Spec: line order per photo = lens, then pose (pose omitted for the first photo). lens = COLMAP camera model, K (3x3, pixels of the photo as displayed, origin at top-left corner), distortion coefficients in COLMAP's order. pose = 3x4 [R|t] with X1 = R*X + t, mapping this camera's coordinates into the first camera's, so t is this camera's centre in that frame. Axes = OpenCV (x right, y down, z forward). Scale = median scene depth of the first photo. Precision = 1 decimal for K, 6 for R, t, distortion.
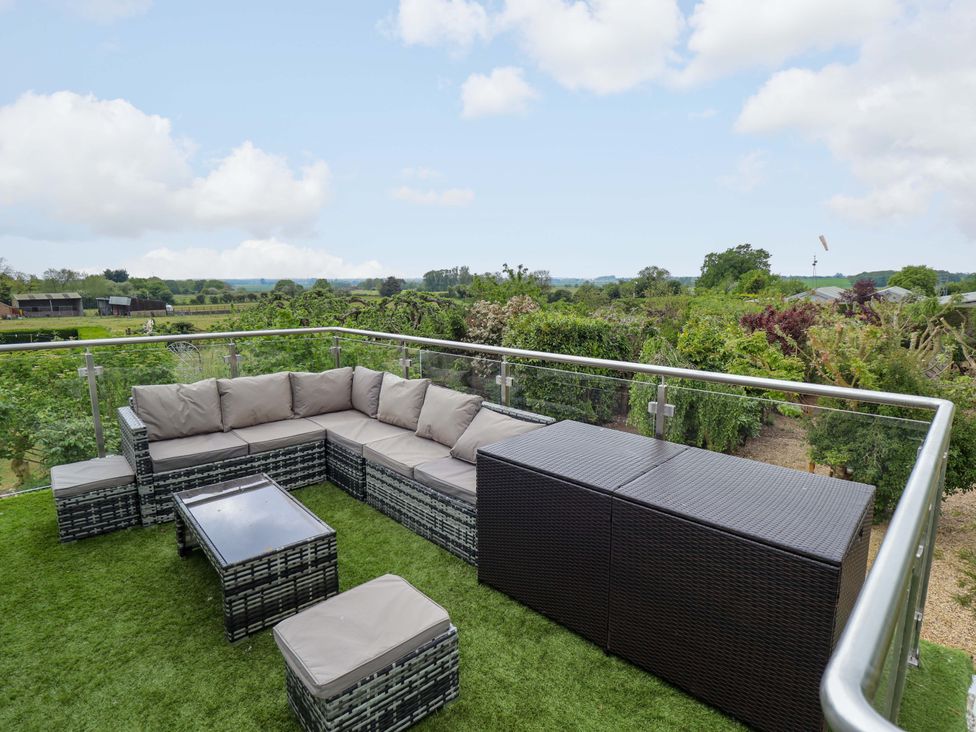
lens RADIAL K [[503.0, 0, 495.0], [0, 503.0, 365.4], [0, 0, 1]] dist [-0.002266, -0.011146]
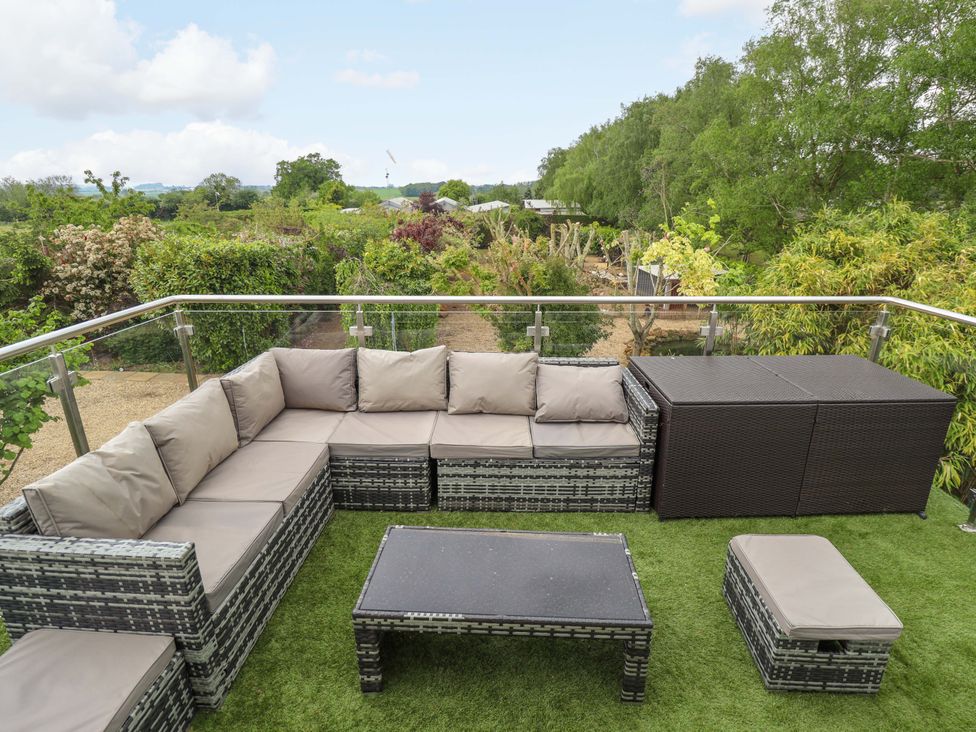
lens RADIAL K [[503.0, 0, 496.7], [0, 503.0, 367.9], [0, 0, 1]] dist [-0.002266, -0.011146]
pose [[0.706326, -0.226324, 0.670732, -0.657312], [0.107375, 0.970803, 0.214502, -0.109279], [-0.699696, -0.079488, 0.710005, 0.361147]]
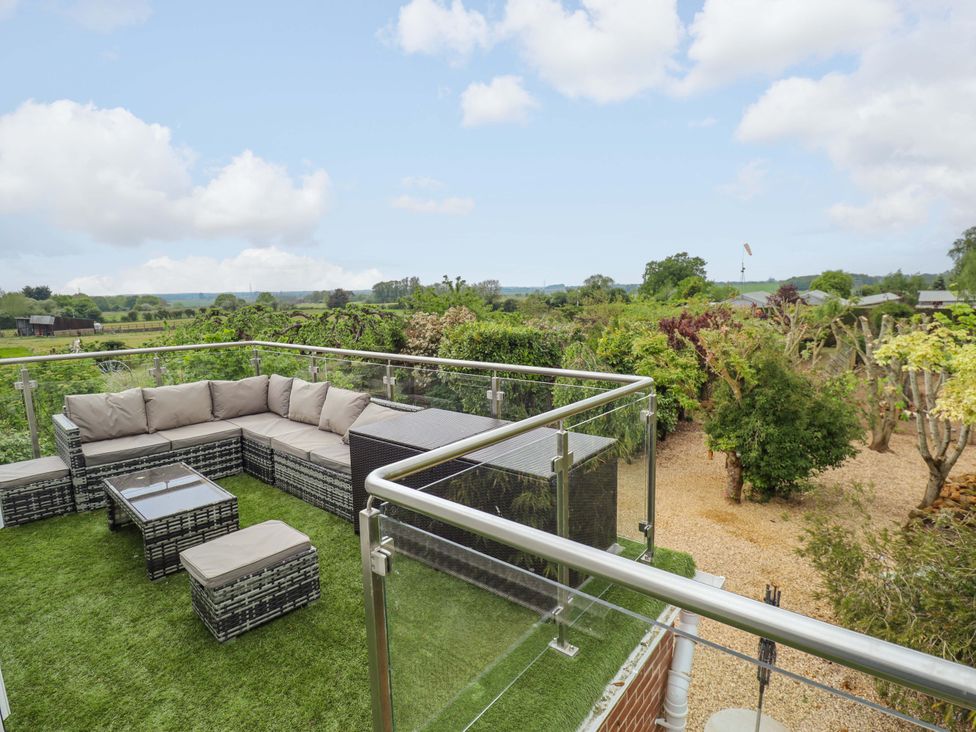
lens RADIAL K [[503.0, 0, 496.7], [0, 503.0, 366.2], [0, 0, 1]] dist [-0.002266, -0.011146]
pose [[0.994856, -0.031404, 0.096307, 0.156092], [0.033114, 0.999320, -0.016213, 0.023075], [-0.095732, 0.019318, 0.995220, -0.238381]]
